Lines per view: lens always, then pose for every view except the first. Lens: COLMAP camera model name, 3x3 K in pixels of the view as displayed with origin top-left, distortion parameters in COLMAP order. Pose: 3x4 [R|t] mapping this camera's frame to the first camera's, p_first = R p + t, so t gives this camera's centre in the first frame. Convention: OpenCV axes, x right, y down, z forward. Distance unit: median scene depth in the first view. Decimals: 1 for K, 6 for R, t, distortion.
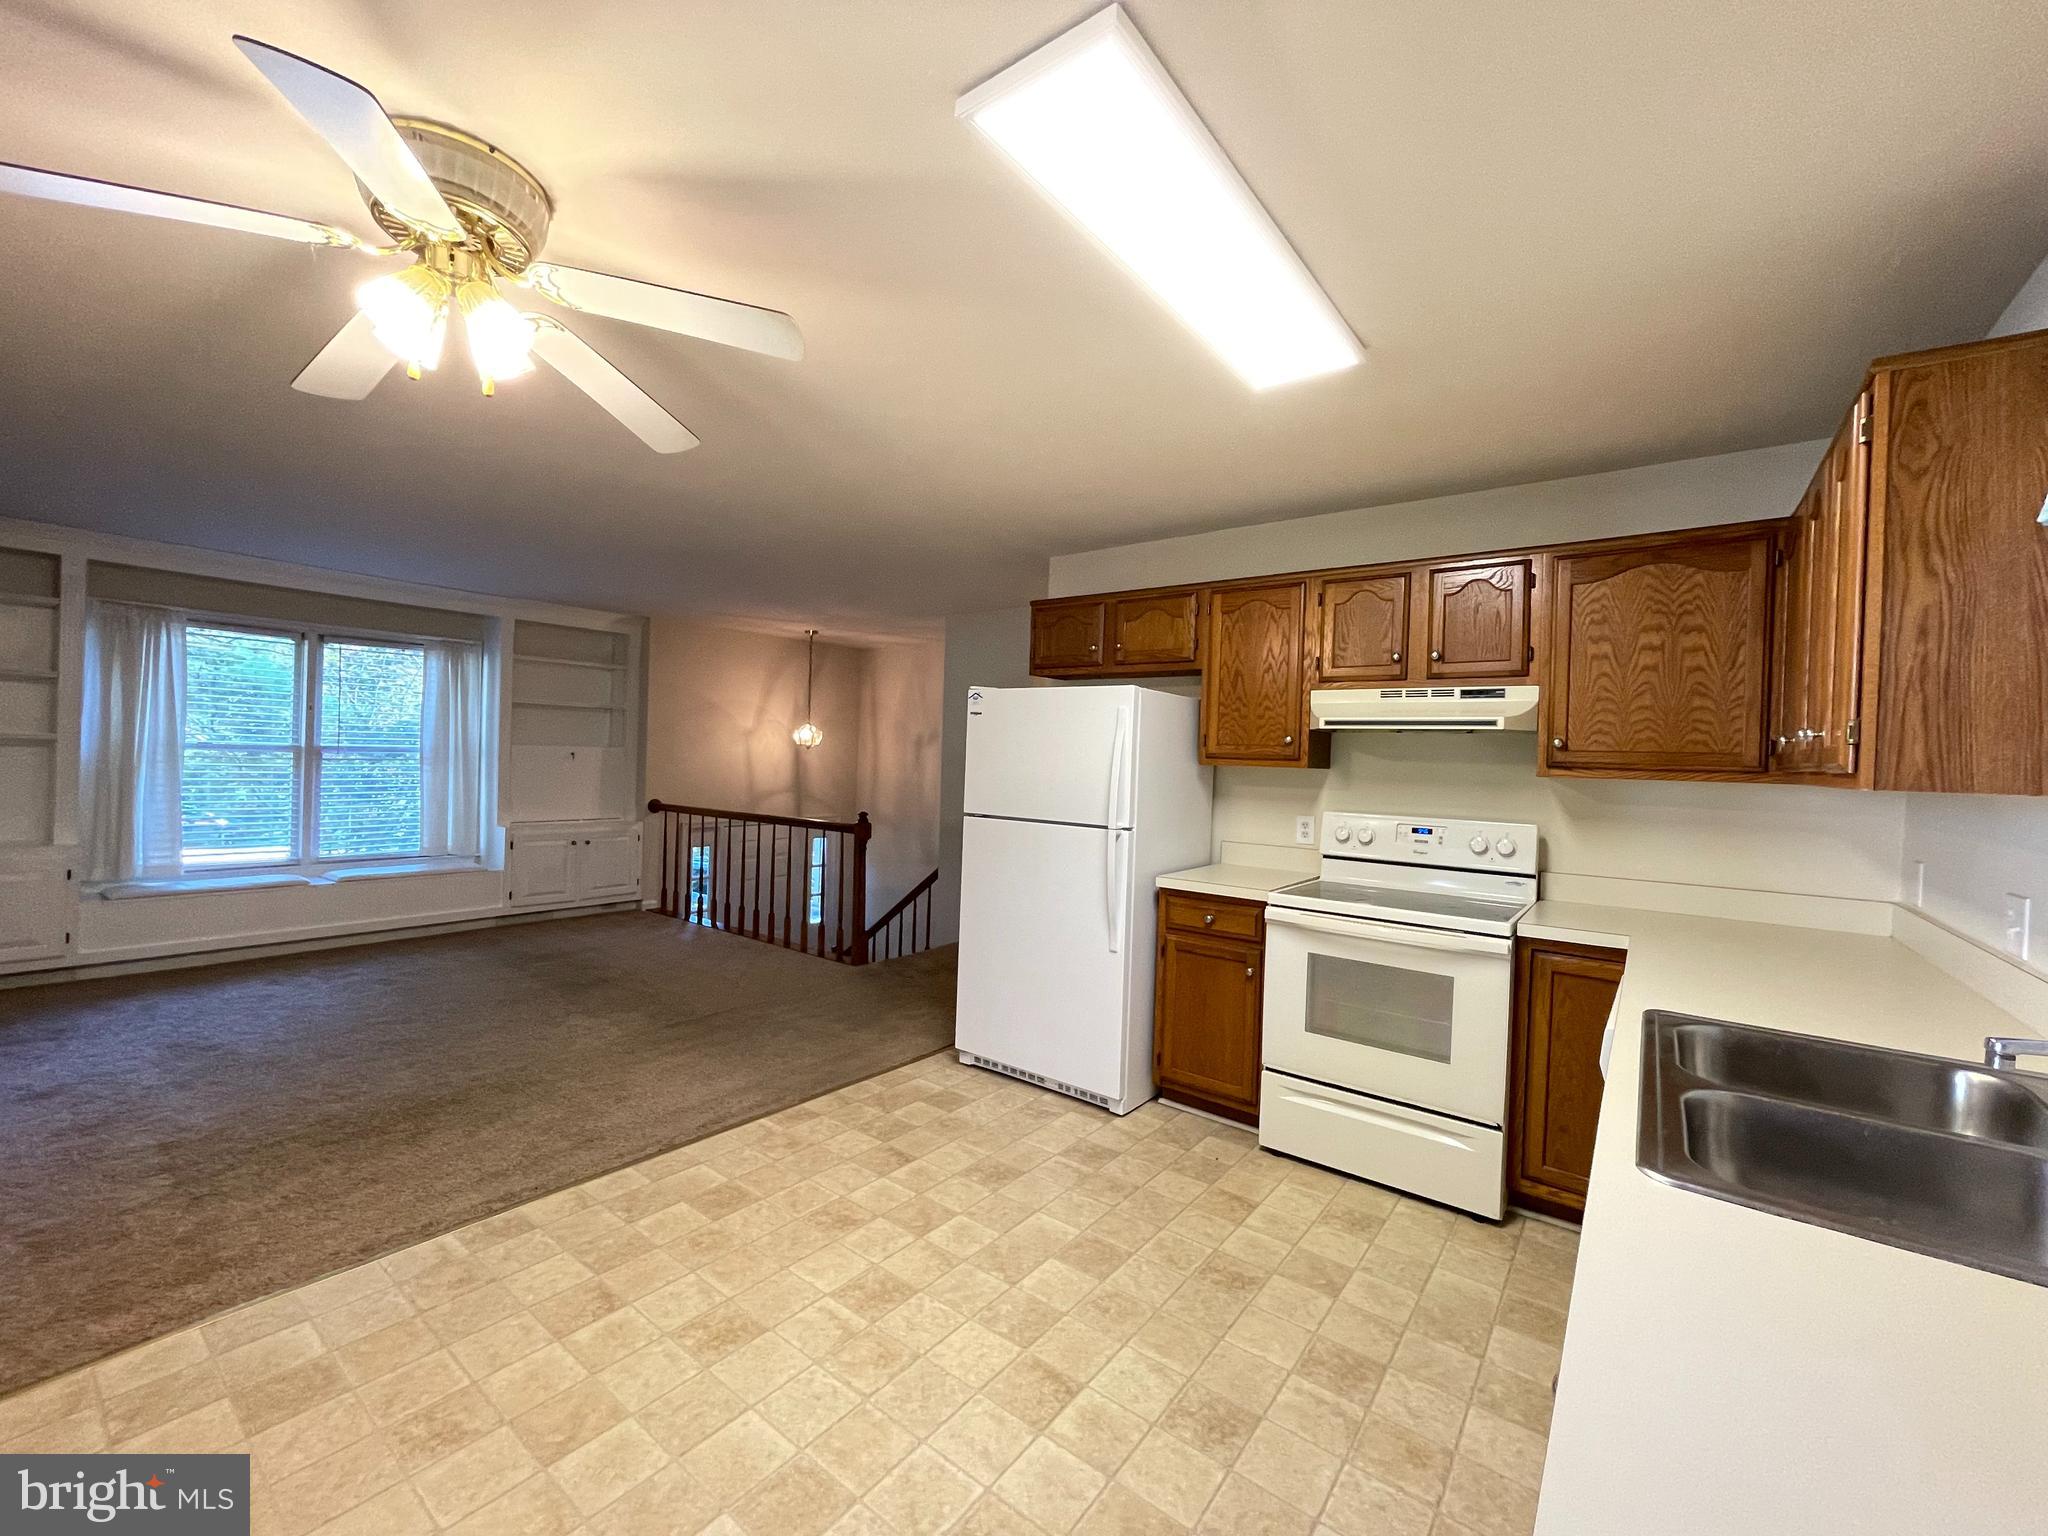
lens RADIAL K [[828.8, 0, 1026.7], [0, 828.8, 766.3], [0, 0, 1]] dist [-0.007115, 0.000197]
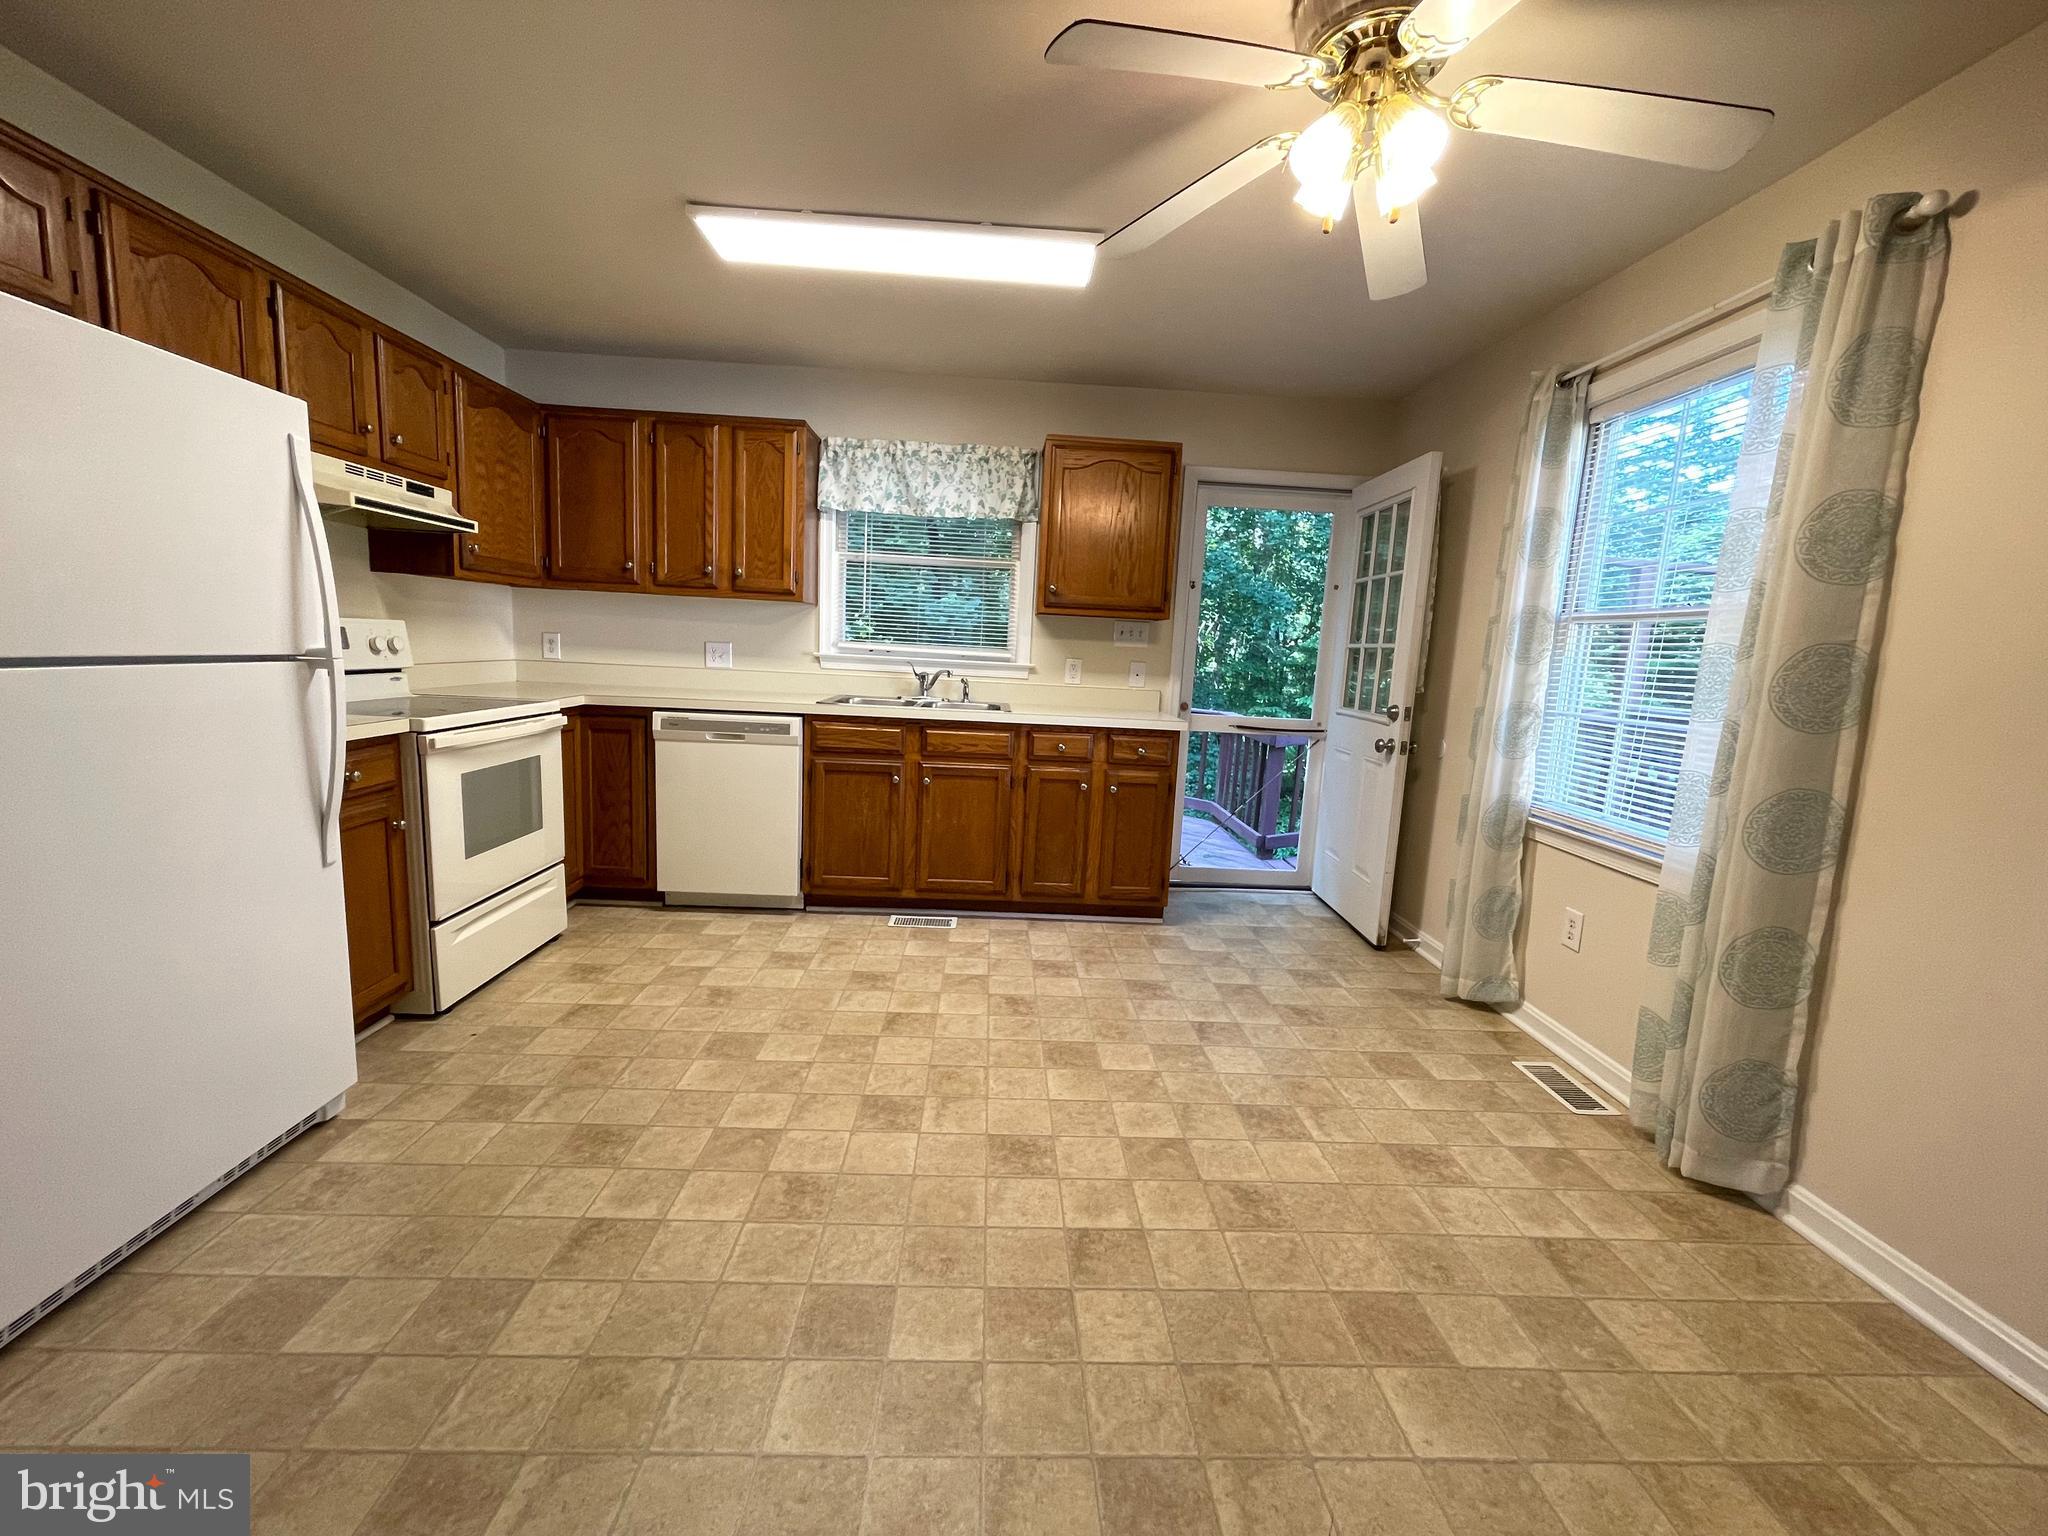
lens RADIAL K [[828.8, 0, 1027.1], [0, 828.8, 765.3], [0, 0, 1]] dist [-0.007115, 0.000197]
pose [[-0.637425, -0.170839, 0.751334, -0.765210], [-0.061181, 0.983253, 0.171668, 0.025267], [-0.768080, 0.063458, -0.637202, 1.160552]]
